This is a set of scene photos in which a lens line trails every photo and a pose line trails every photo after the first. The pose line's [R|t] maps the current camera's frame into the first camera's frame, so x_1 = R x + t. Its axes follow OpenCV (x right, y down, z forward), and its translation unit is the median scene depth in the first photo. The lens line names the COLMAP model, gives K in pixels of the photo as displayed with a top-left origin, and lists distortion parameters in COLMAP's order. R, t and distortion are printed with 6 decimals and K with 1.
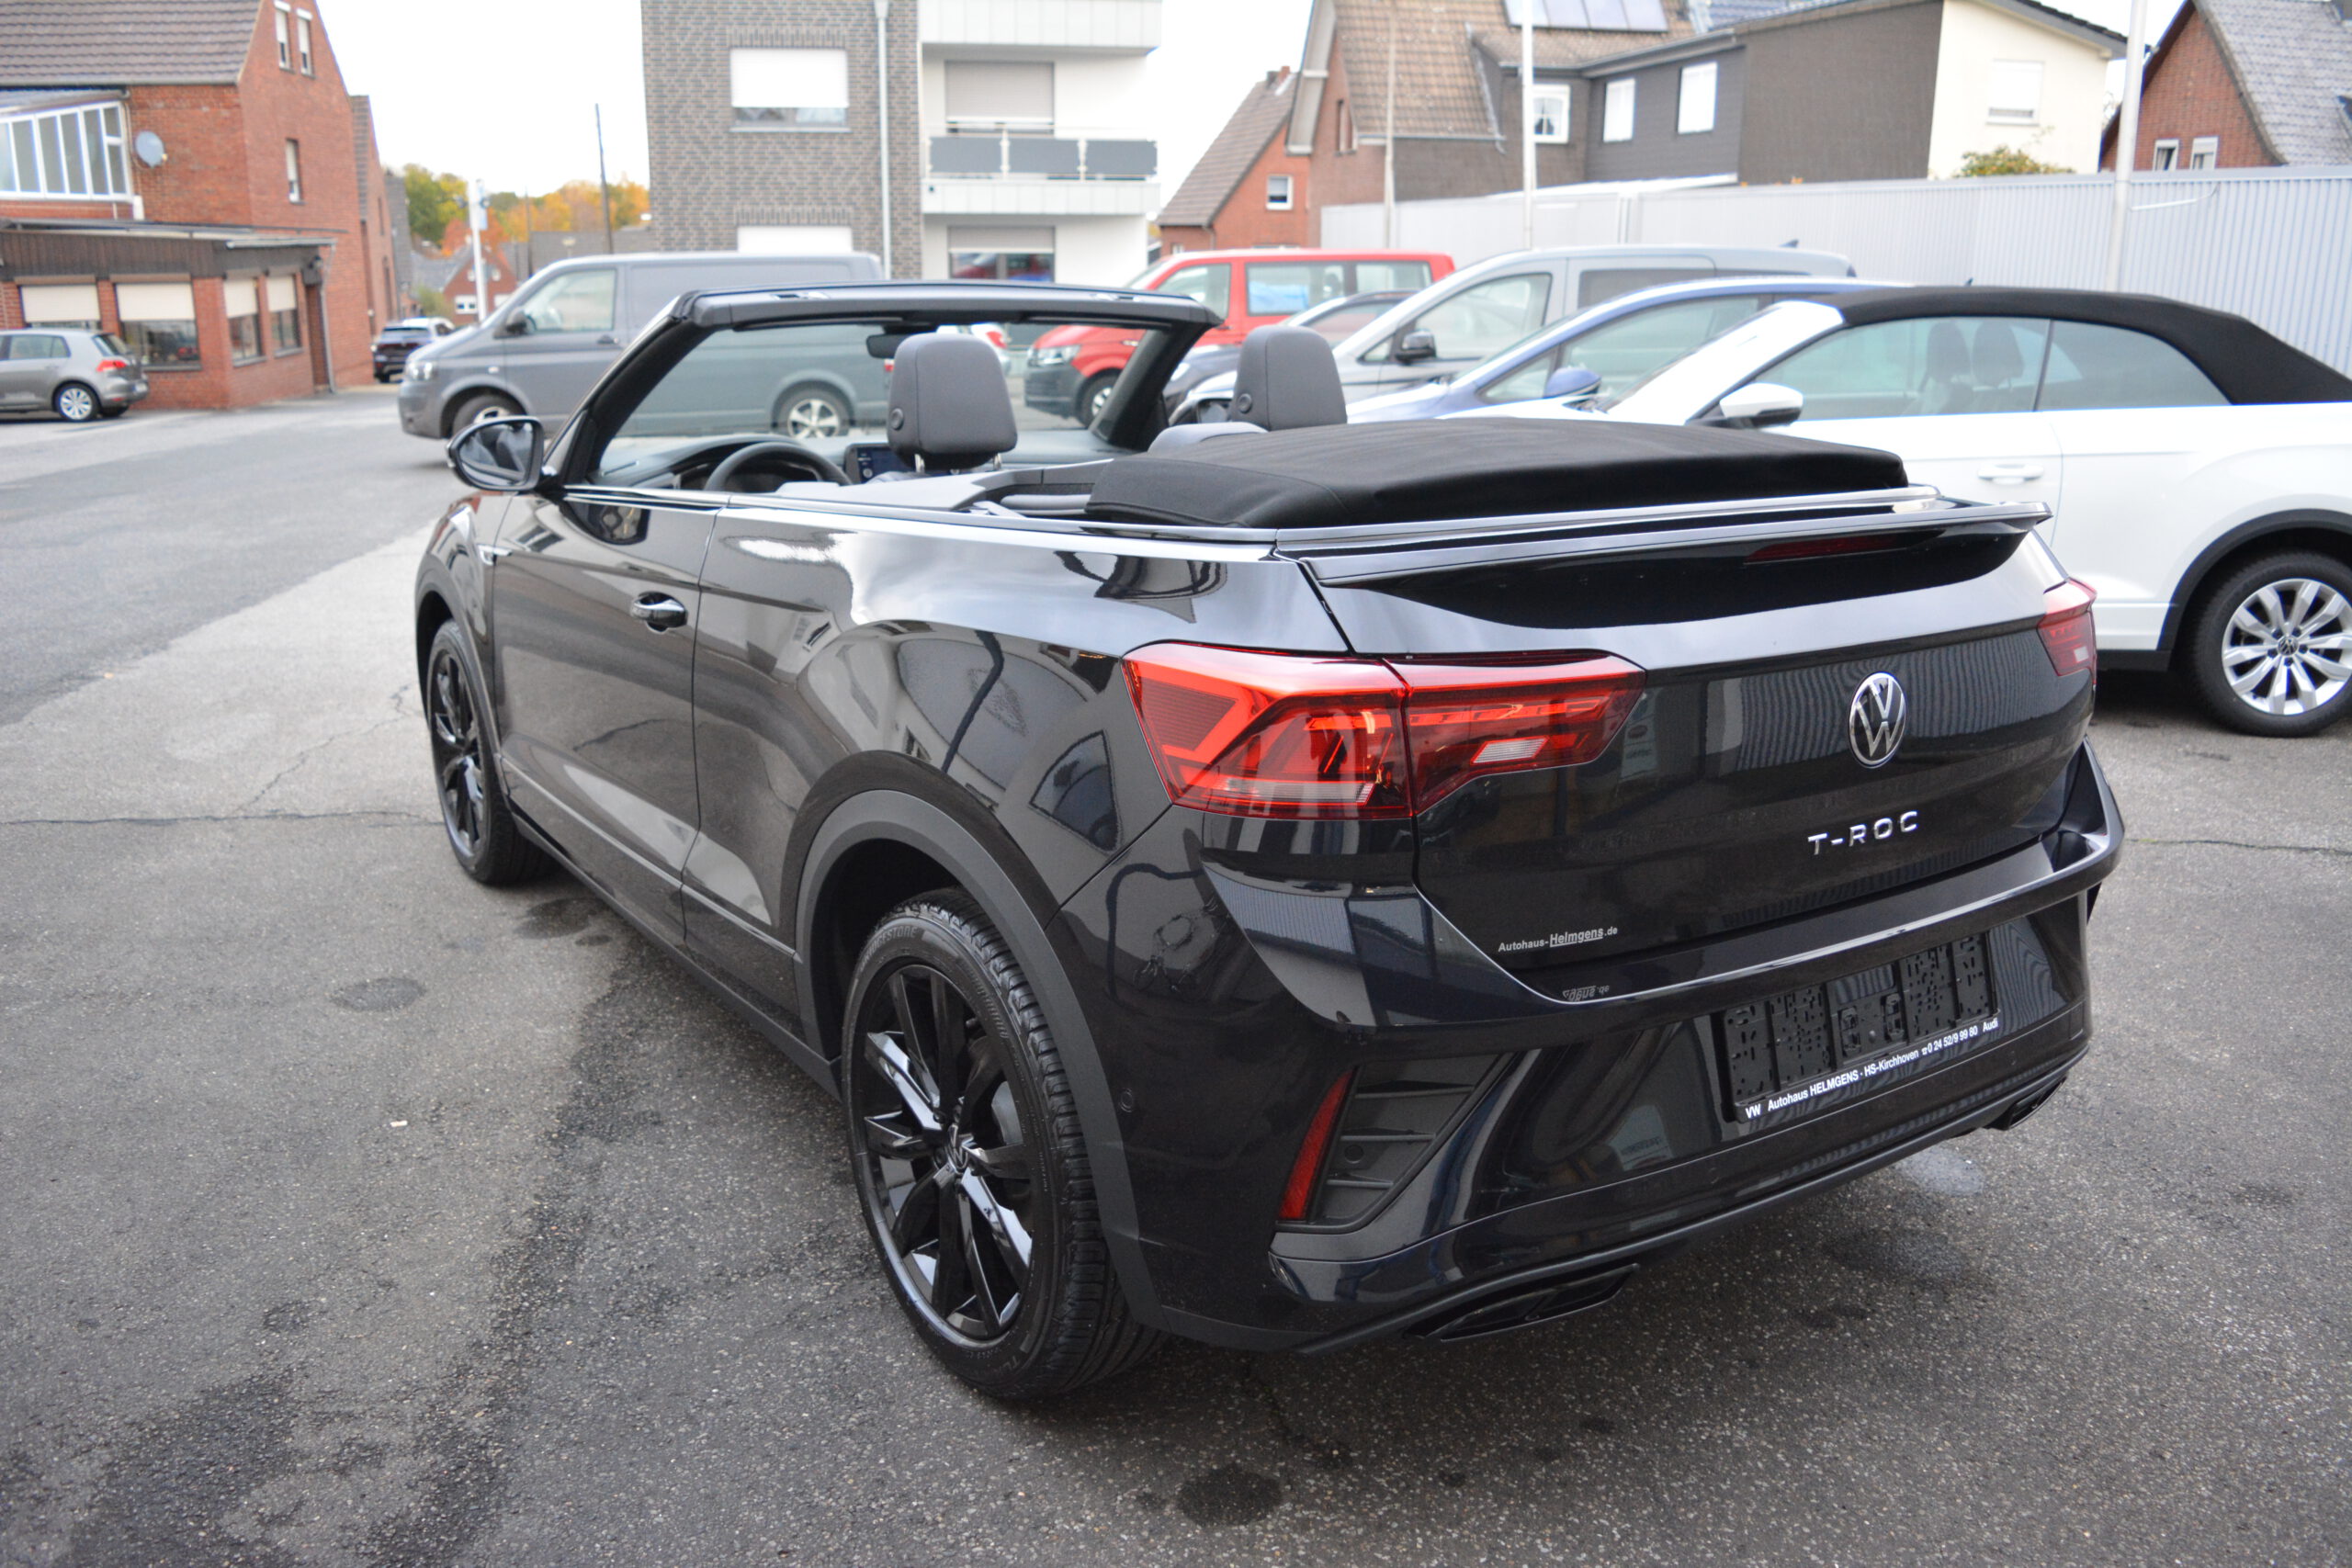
lens RADIAL K [[1847.8, 0, 1179.5], [0, 1847.8, 783.9], [0, 0, 1]] dist [-0.093705, 0.021502]
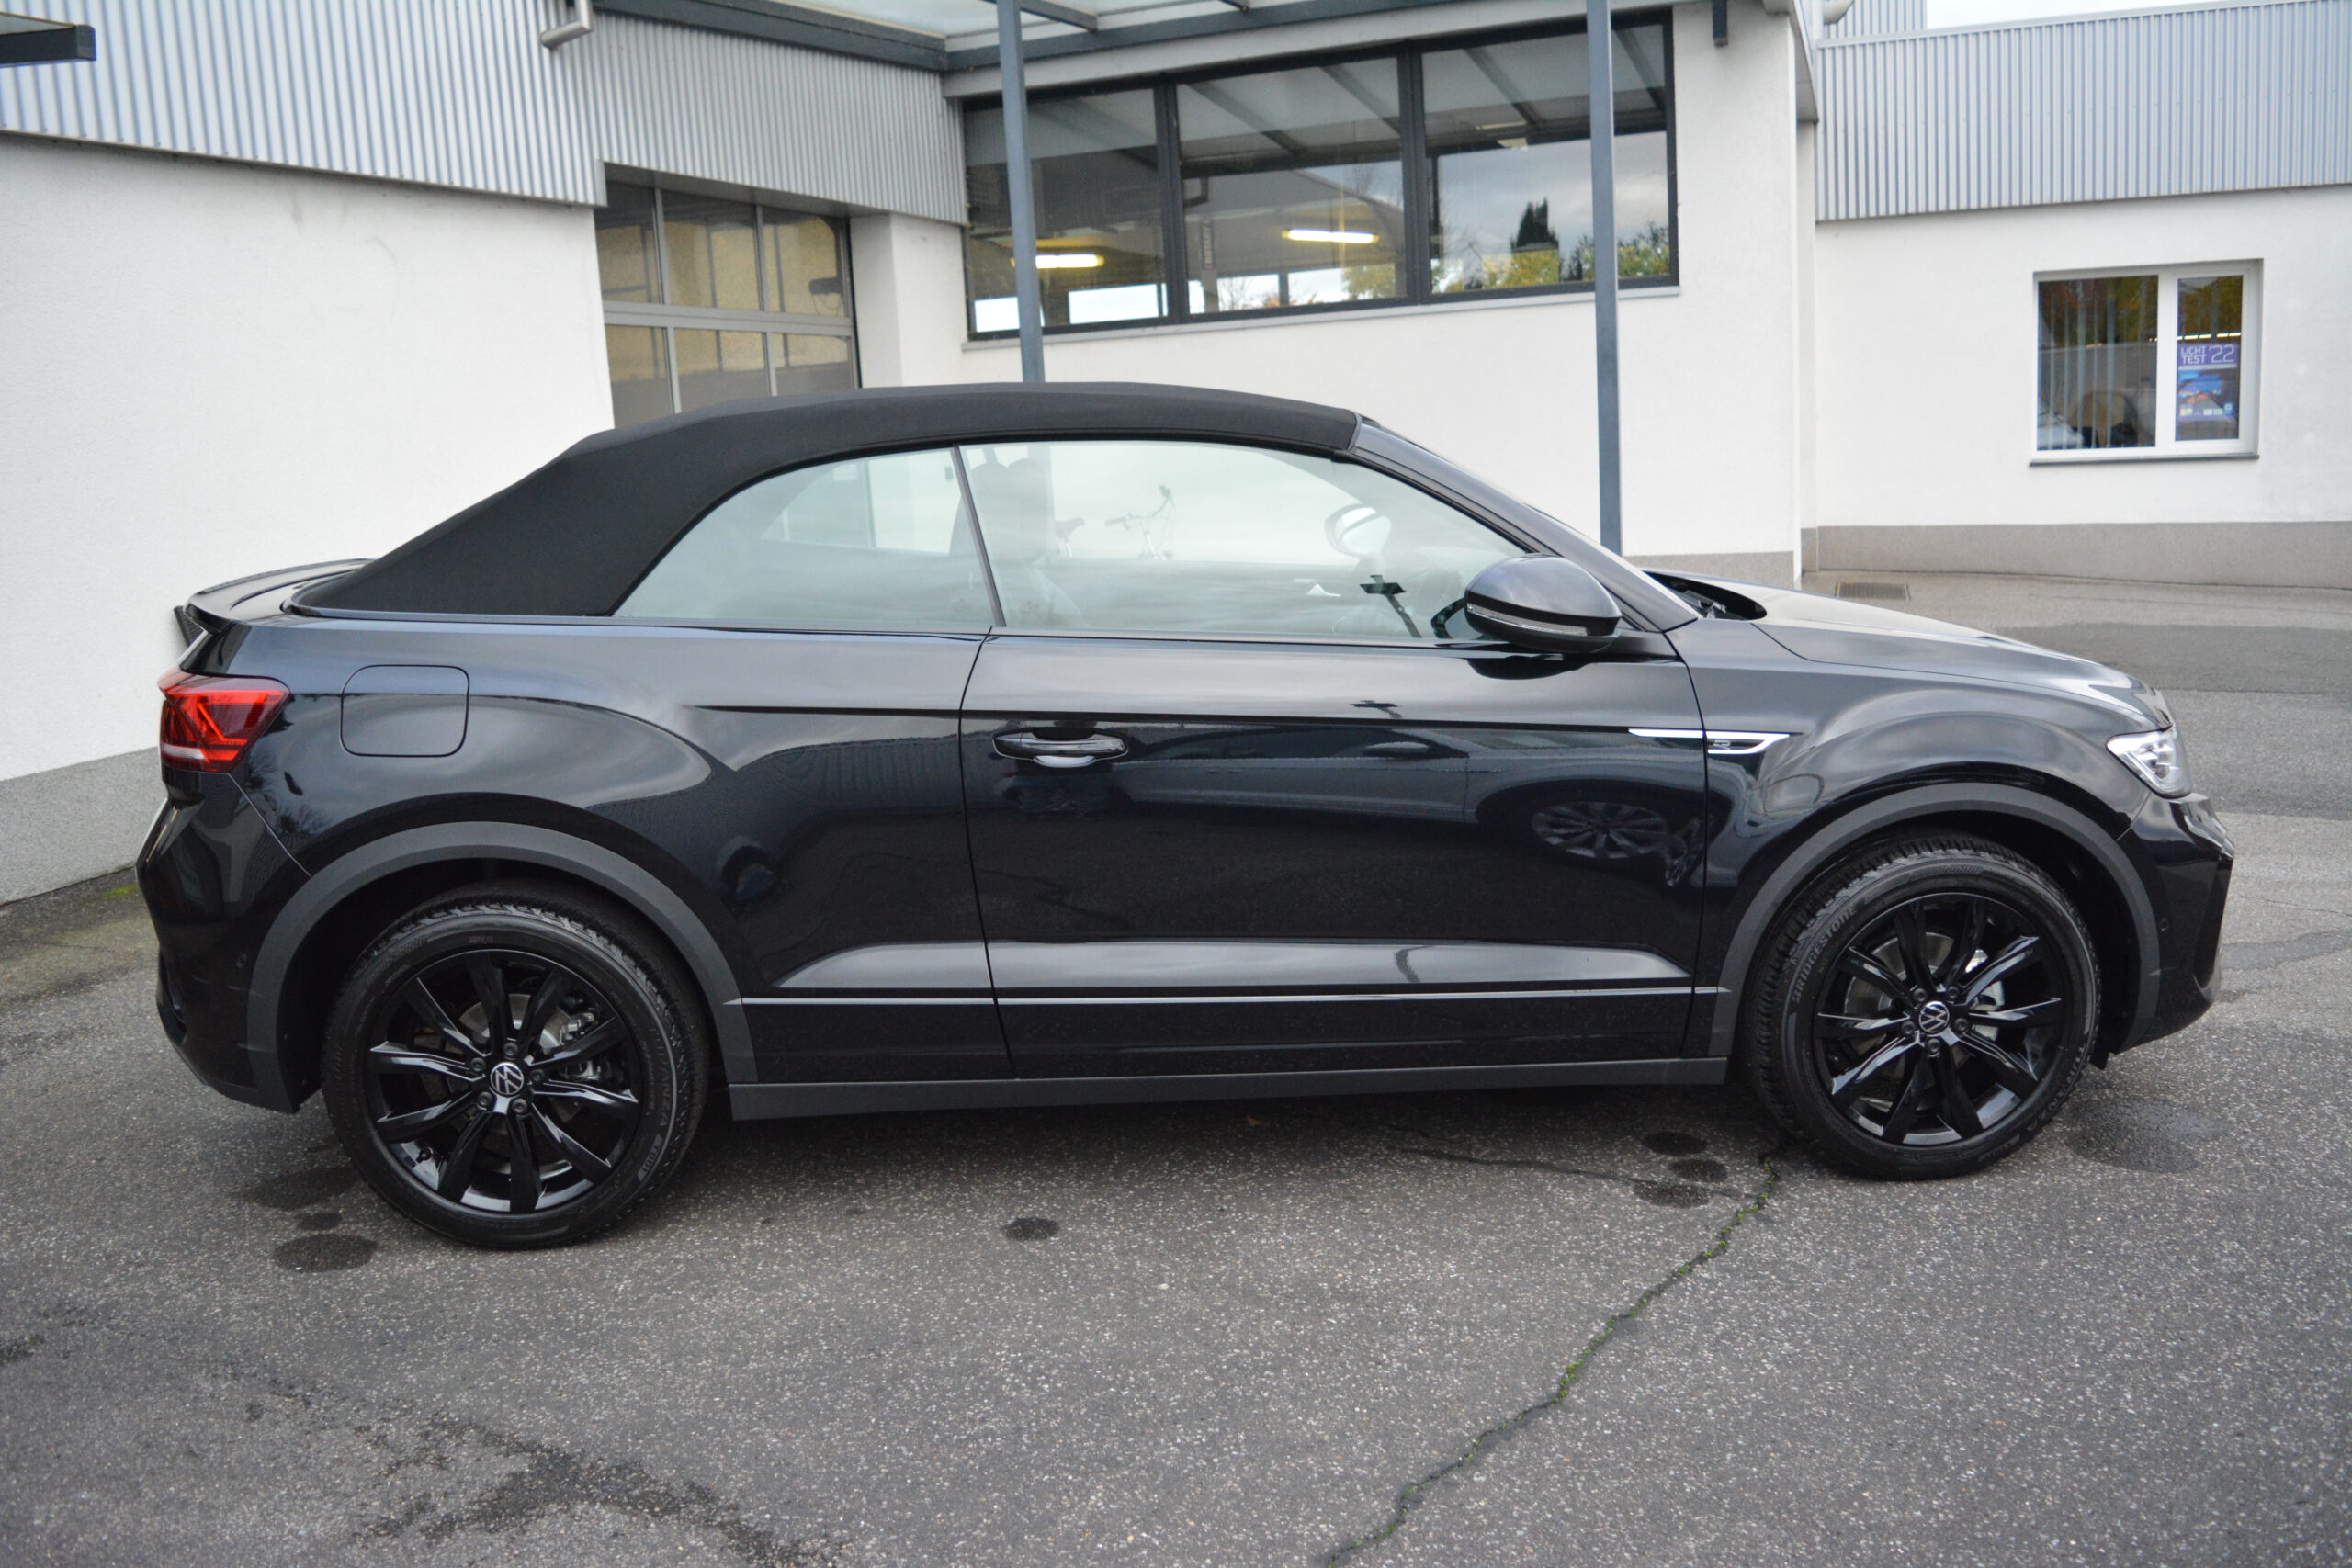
lens RADIAL K [[1847.8, 0, 1179.5], [0, 1847.8, 783.9], [0, 0, 1]] dist [-0.093705, 0.021502]
pose [[-0.505676, 0.179936, -0.843750, 0.102309], [-0.196590, 0.928245, 0.315776, -0.048949], [0.840026, 0.325553, -0.434017, 0.181961]]
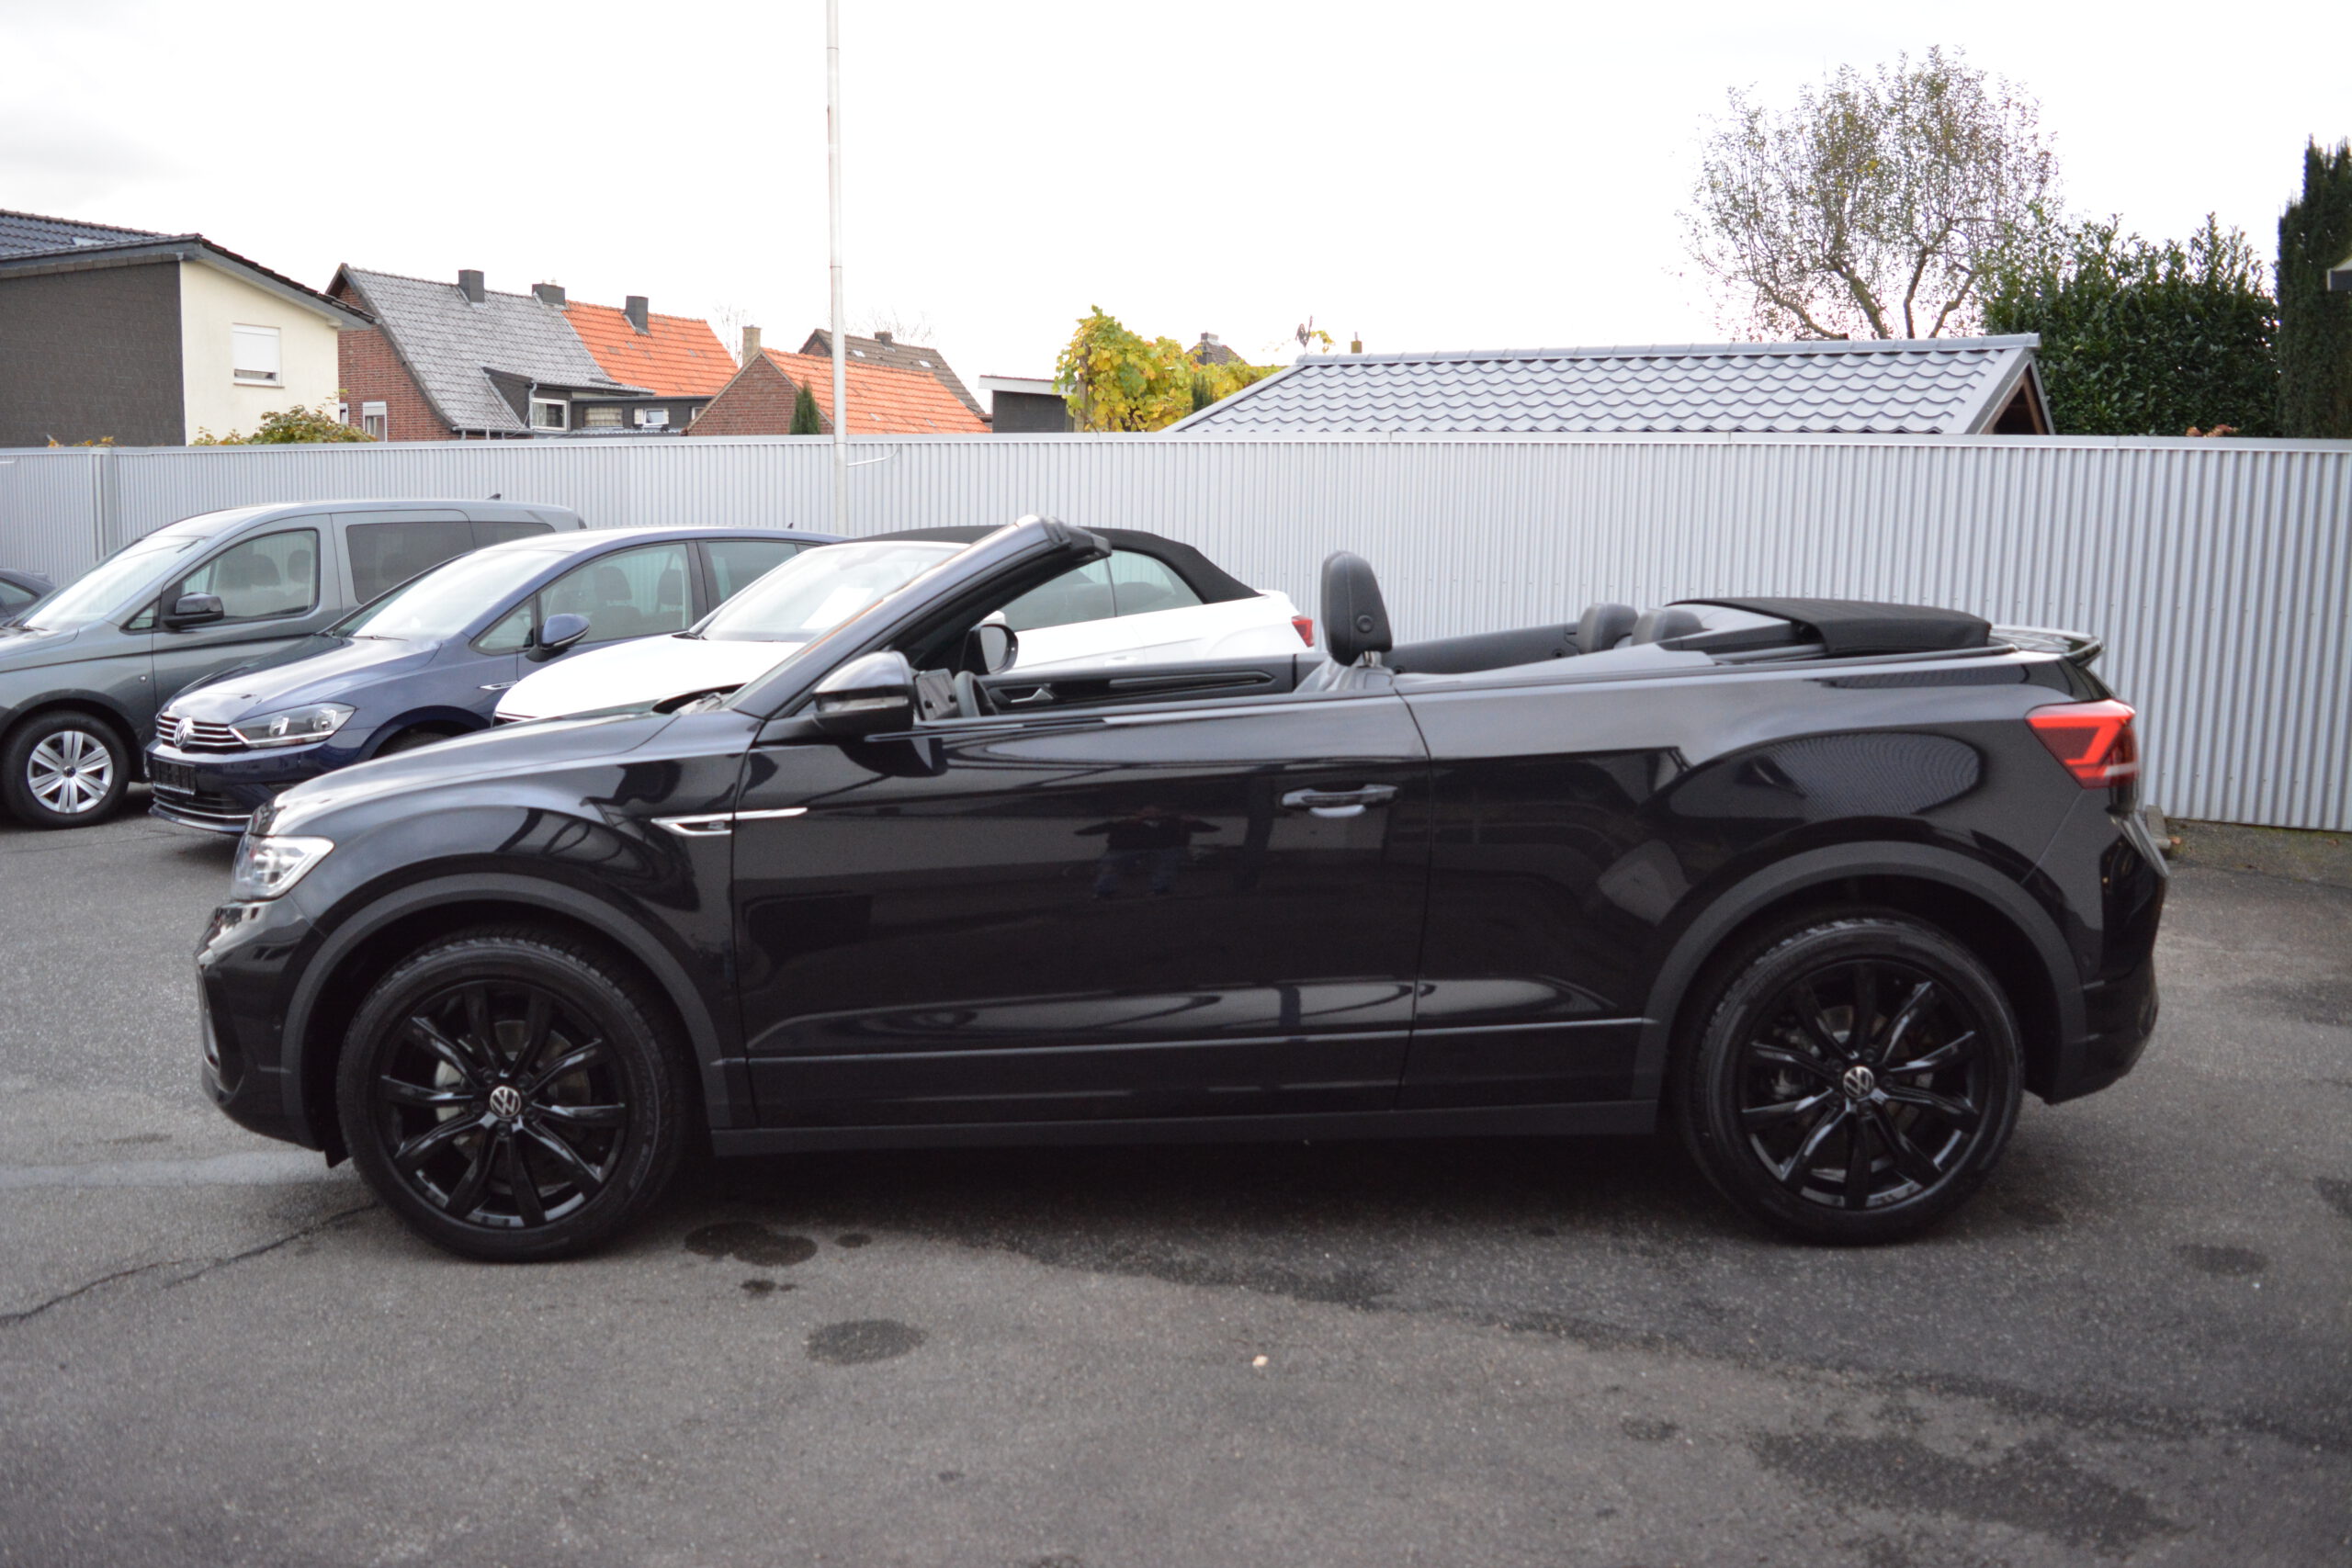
lens RADIAL K [[1847.4, 0, 1184.3], [0, 1847.4, 762.9], [0, 0, 1]] dist [-0.086155, 0.009904]
pose [[0.552205, -0.104035, 0.827192, -0.126971], [0.225556, 0.973825, -0.028097, -0.010572], [-0.802617, 0.202093, 0.561216, 0.044379]]
